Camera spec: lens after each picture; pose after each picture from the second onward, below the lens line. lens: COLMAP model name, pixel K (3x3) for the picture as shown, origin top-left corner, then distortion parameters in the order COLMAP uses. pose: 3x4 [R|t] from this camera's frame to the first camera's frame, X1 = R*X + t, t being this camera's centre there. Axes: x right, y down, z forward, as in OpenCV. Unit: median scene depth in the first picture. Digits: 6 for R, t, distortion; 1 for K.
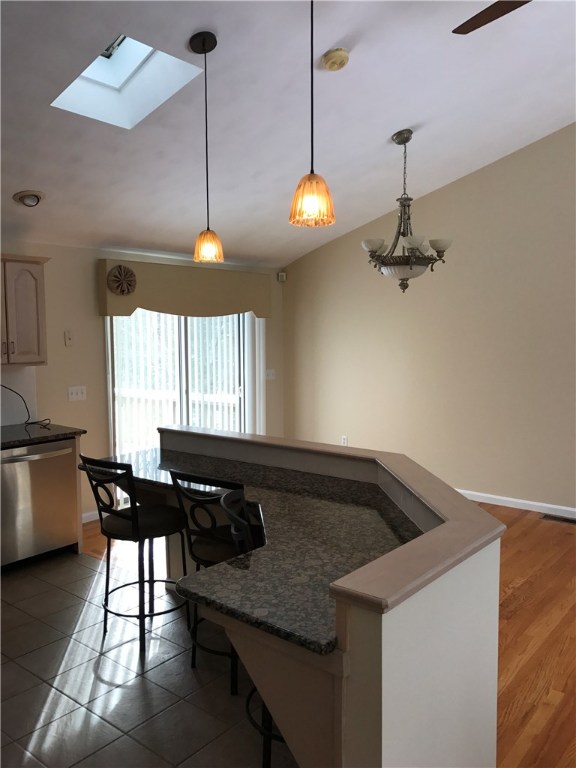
lens RADIAL K [[625.4, 0, 283.9], [0, 625.4, 388.4], [0, 0, 1]] dist [0.002077, -0.014898]
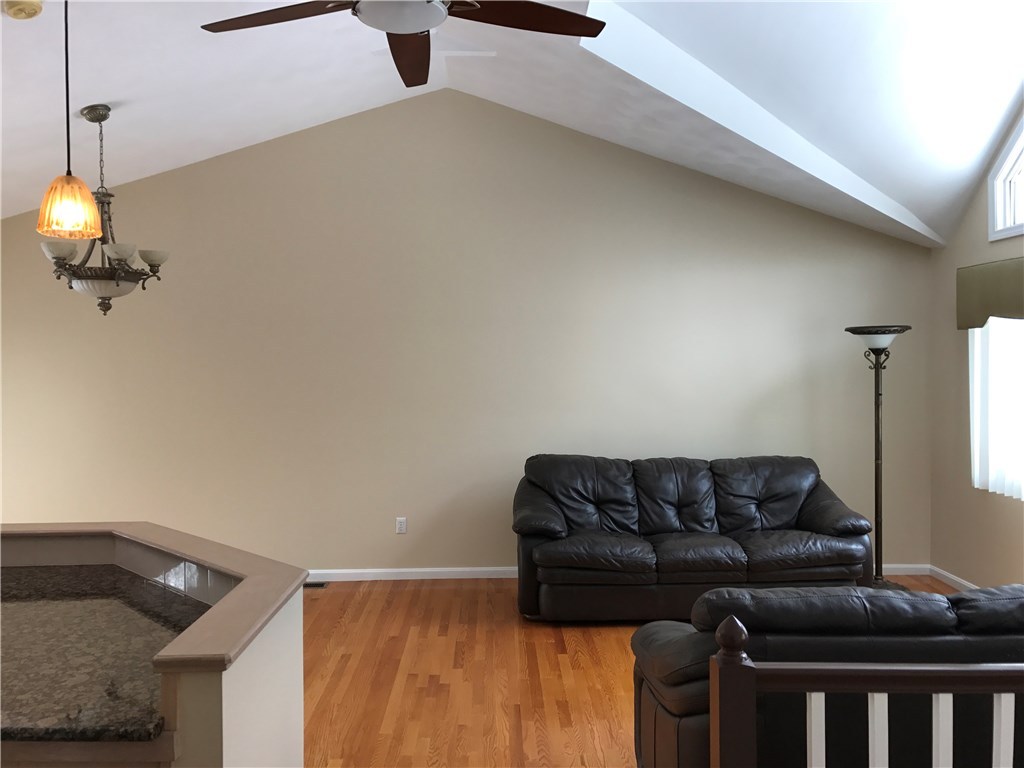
lens RADIAL K [[833.9, 0, 509.5], [0, 833.9, 382.6], [0, 0, 1]] dist [0.002077, -0.014898]
pose [[0.759550, -0.015176, 0.650272, -0.096752], [0.061279, 0.996951, -0.048311, 0.006199], [-0.647556, 0.076543, 0.758164, -0.074204]]
